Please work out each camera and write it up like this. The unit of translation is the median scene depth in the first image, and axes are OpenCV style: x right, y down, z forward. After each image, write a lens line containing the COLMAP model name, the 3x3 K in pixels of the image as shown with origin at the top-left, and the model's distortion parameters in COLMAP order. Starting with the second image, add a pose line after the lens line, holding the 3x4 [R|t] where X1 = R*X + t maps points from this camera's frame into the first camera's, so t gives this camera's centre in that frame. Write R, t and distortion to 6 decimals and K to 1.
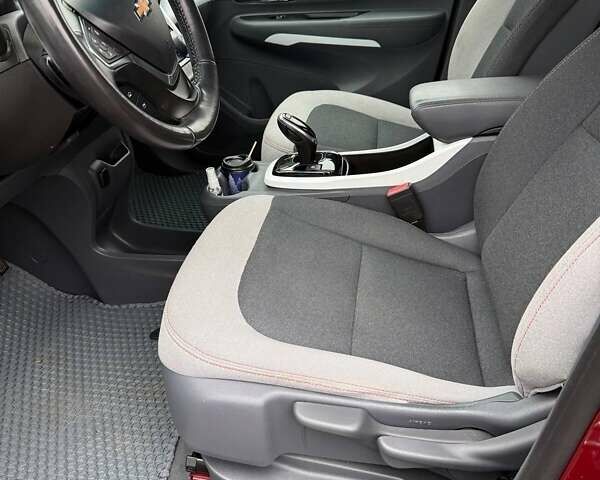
lens RADIAL K [[557.1, 0, 294.9], [0, 557.1, 238.2], [0, 0, 1]] dist [0.134740, -0.282460]
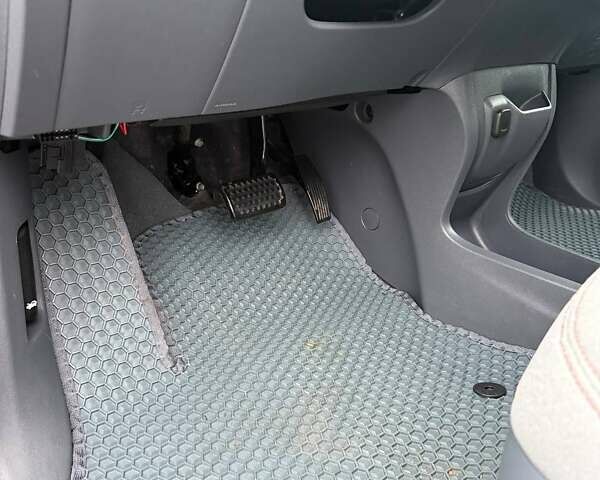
lens RADIAL K [[557.1, 0, 294.9], [0, 557.1, 238.2], [0, 0, 1]] dist [0.134740, -0.282460]
pose [[0.766115, 0.319112, -0.557885, -0.113422], [-0.377886, 0.925791, 0.010624, 0.087132], [0.519875, 0.202677, 0.829850, 0.354403]]
